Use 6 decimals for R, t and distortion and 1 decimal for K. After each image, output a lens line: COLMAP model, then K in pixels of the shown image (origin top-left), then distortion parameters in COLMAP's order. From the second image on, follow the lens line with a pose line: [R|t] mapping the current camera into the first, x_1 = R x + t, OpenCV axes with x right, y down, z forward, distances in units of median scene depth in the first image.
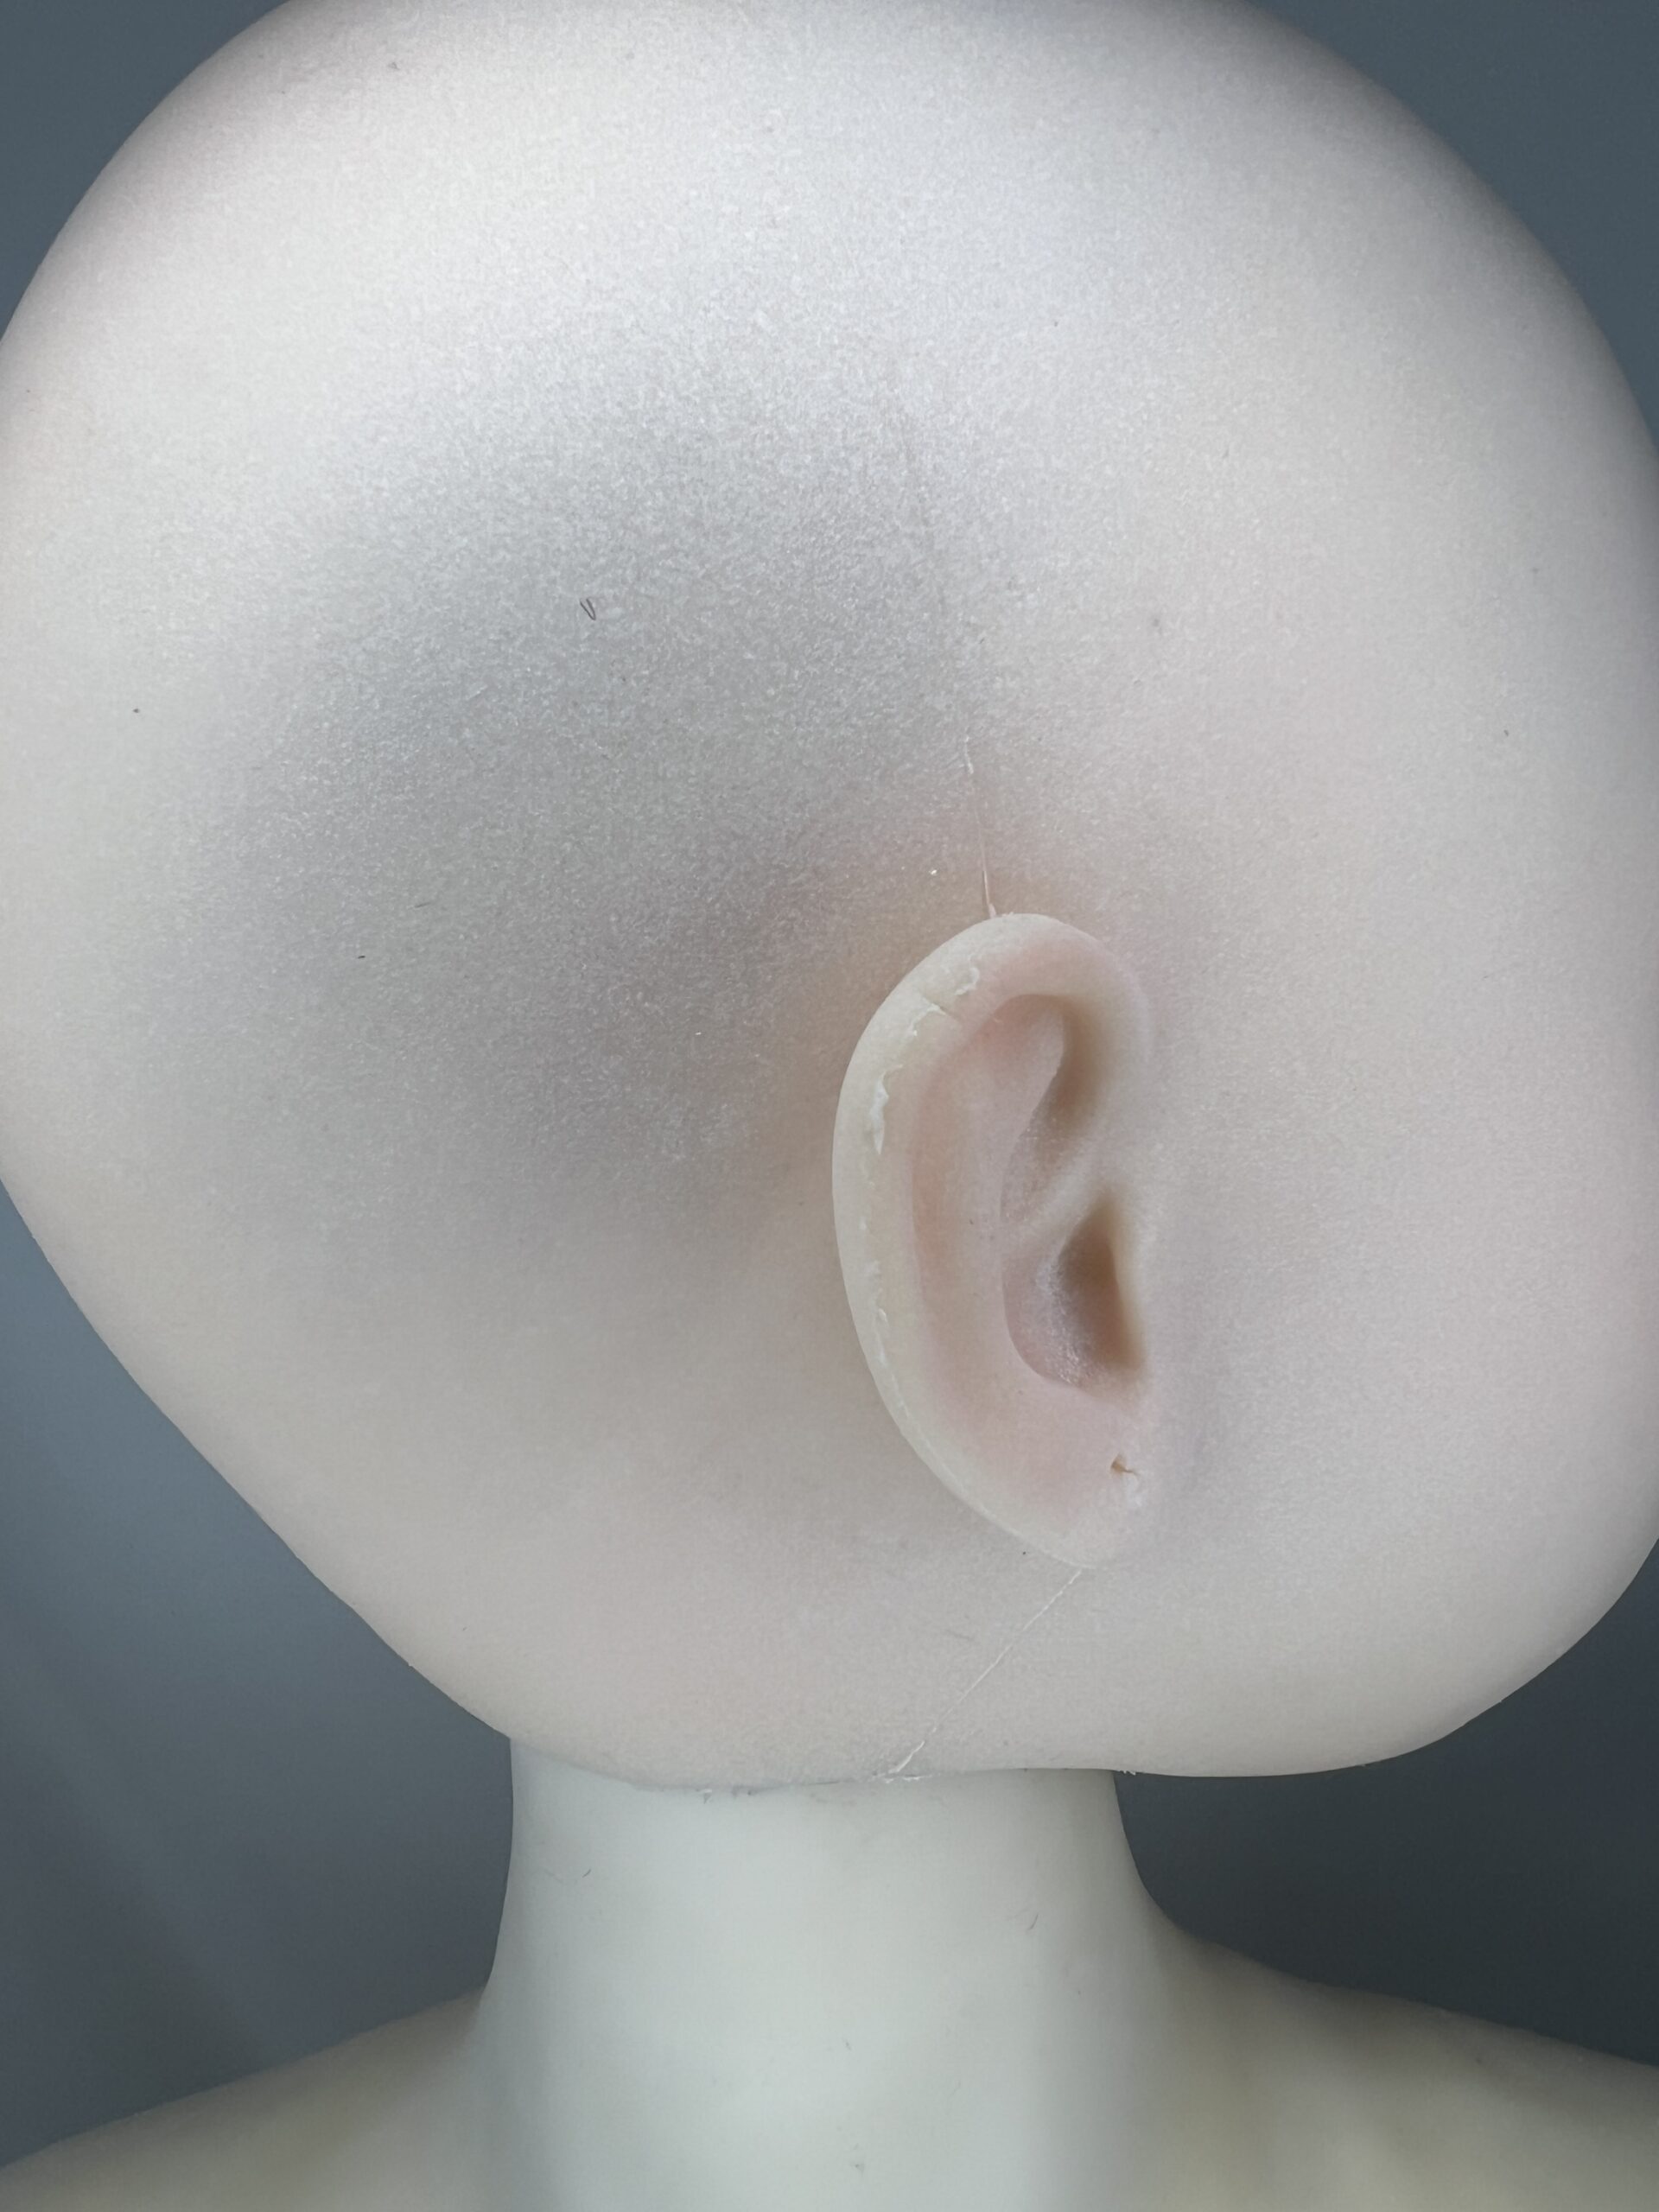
lens RADIAL K [[1840.2, 0, 829.5], [0, 1840.2, 1106.0], [0, 0, 1]] dist [-0.006493, -0.004342]
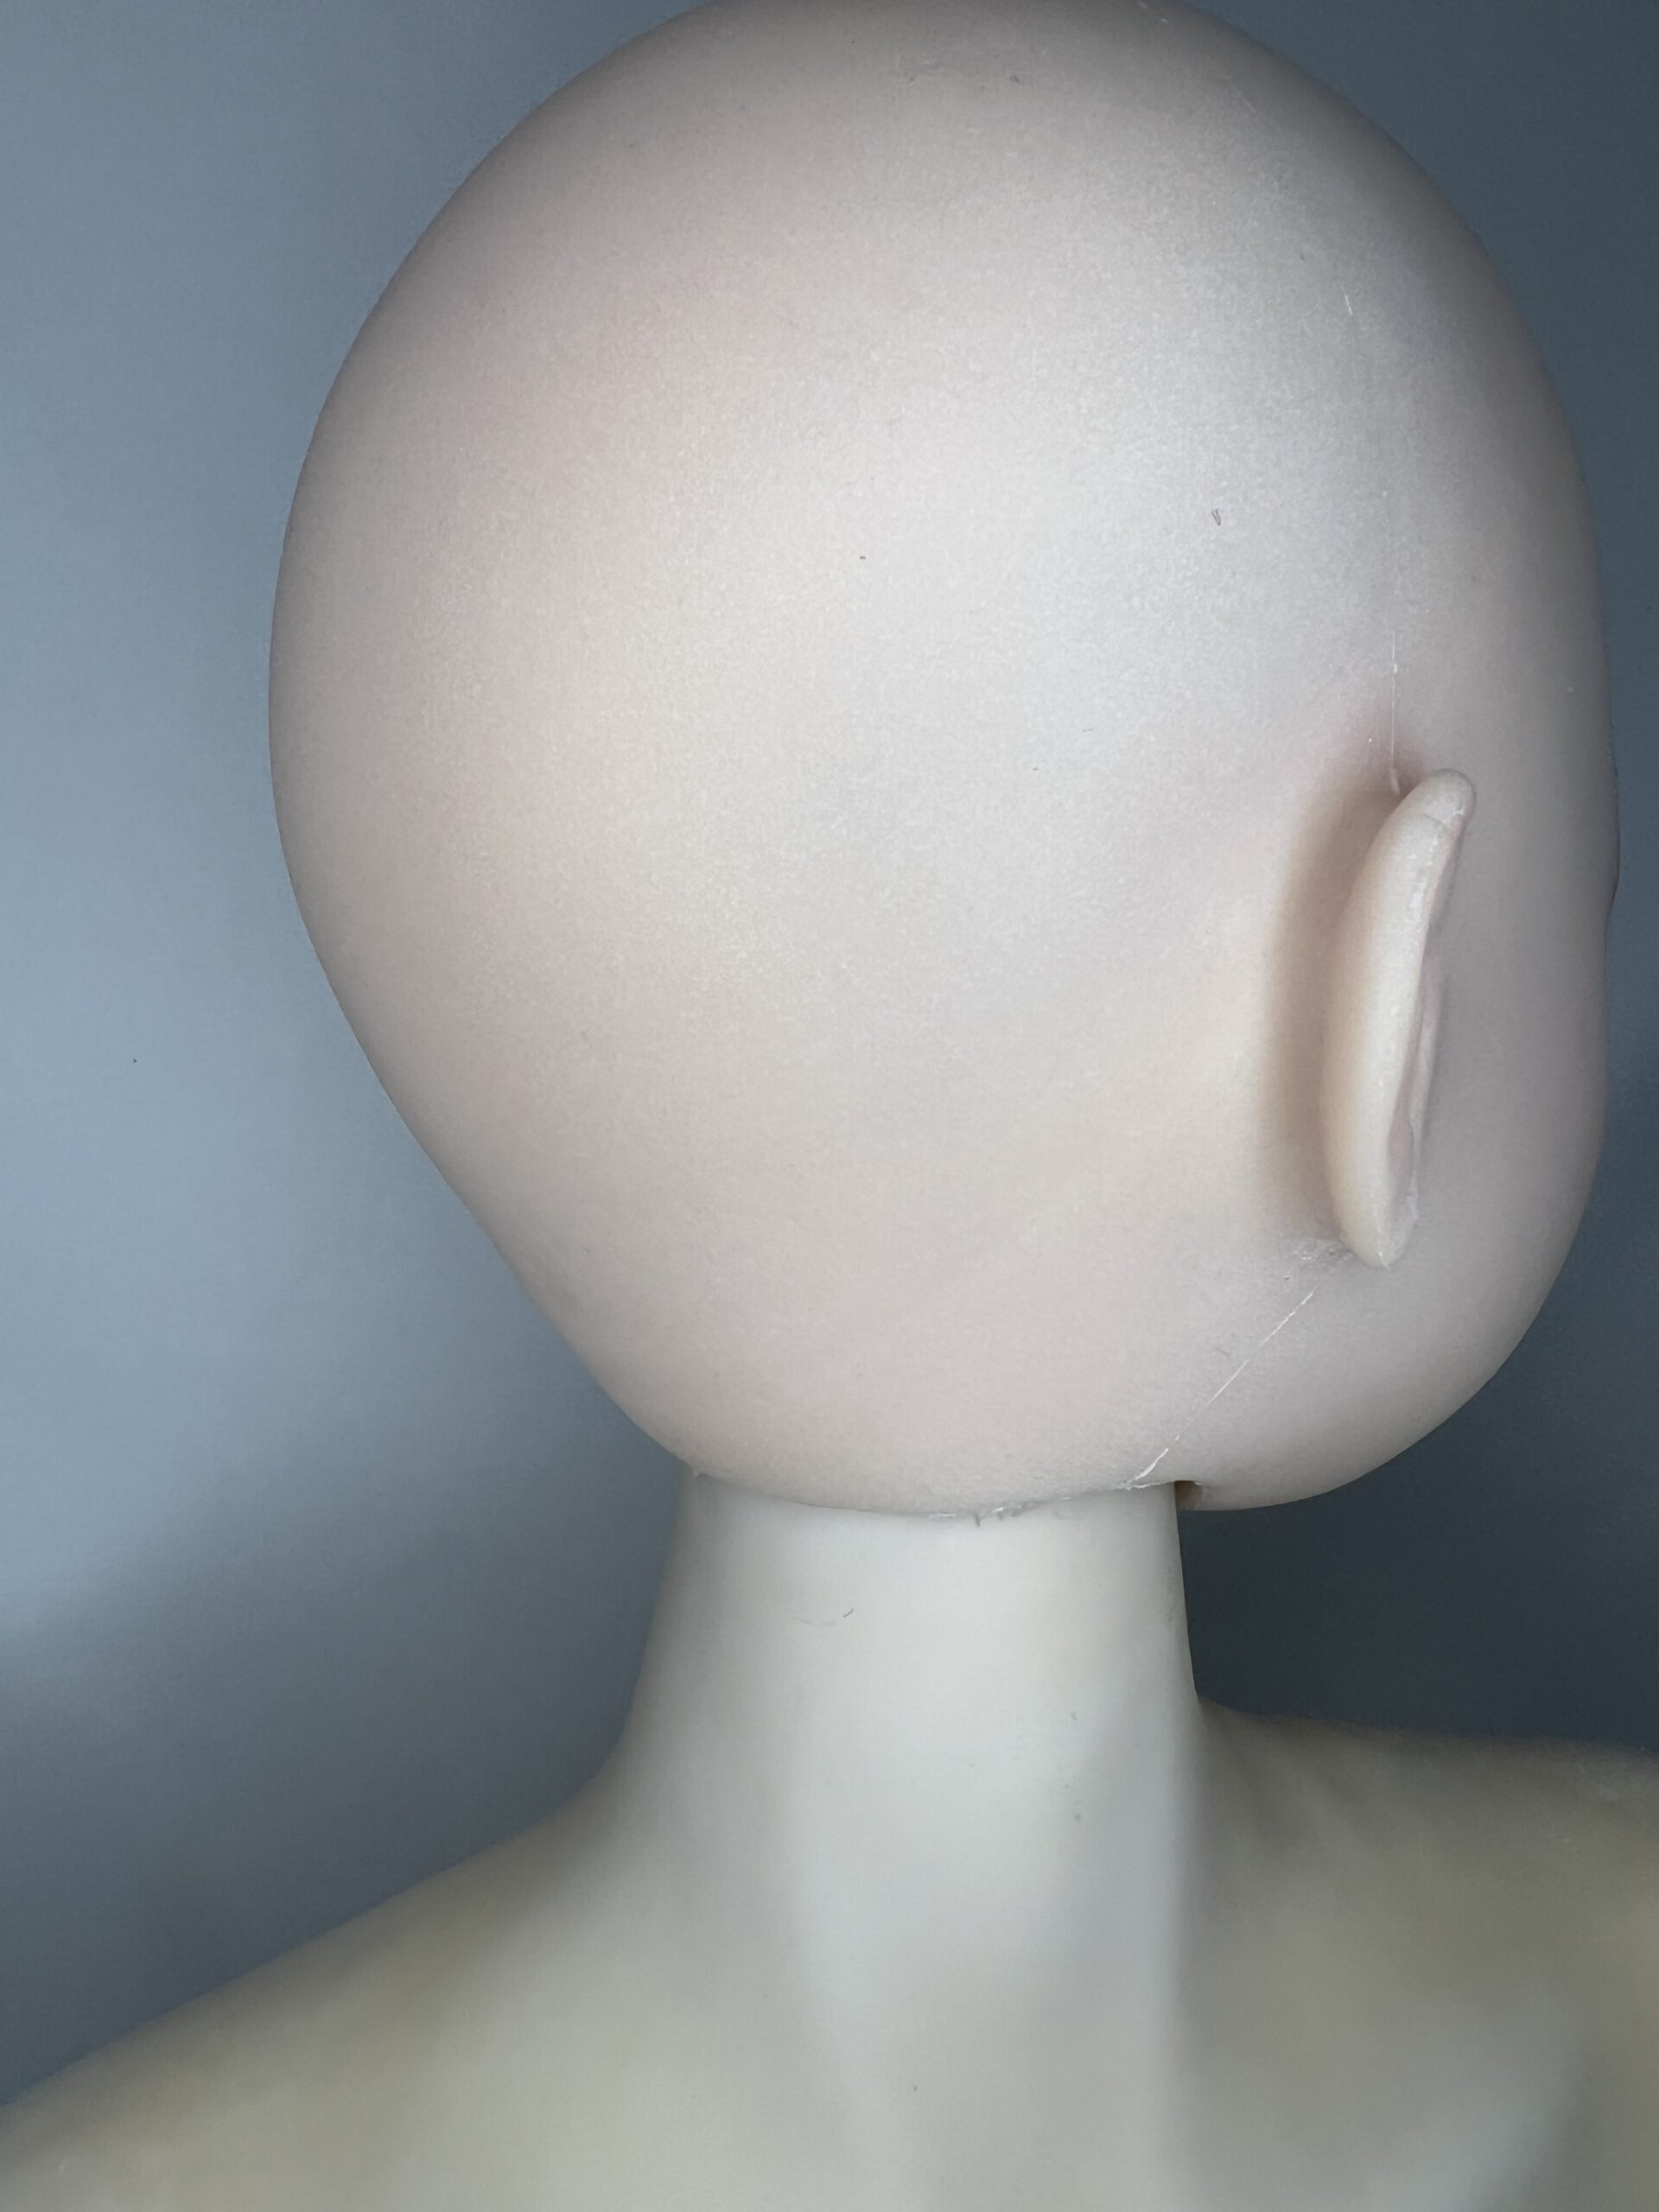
lens RADIAL K [[1840.2, 0, 829.5], [0, 1840.2, 1106.0], [0, 0, 1]] dist [-0.006493, -0.004342]
pose [[0.924195, -0.003372, 0.381907, -0.892567], [0.010725, 0.999796, -0.017127, 0.176558], [-0.381771, 0.019925, 0.924042, -0.122388]]
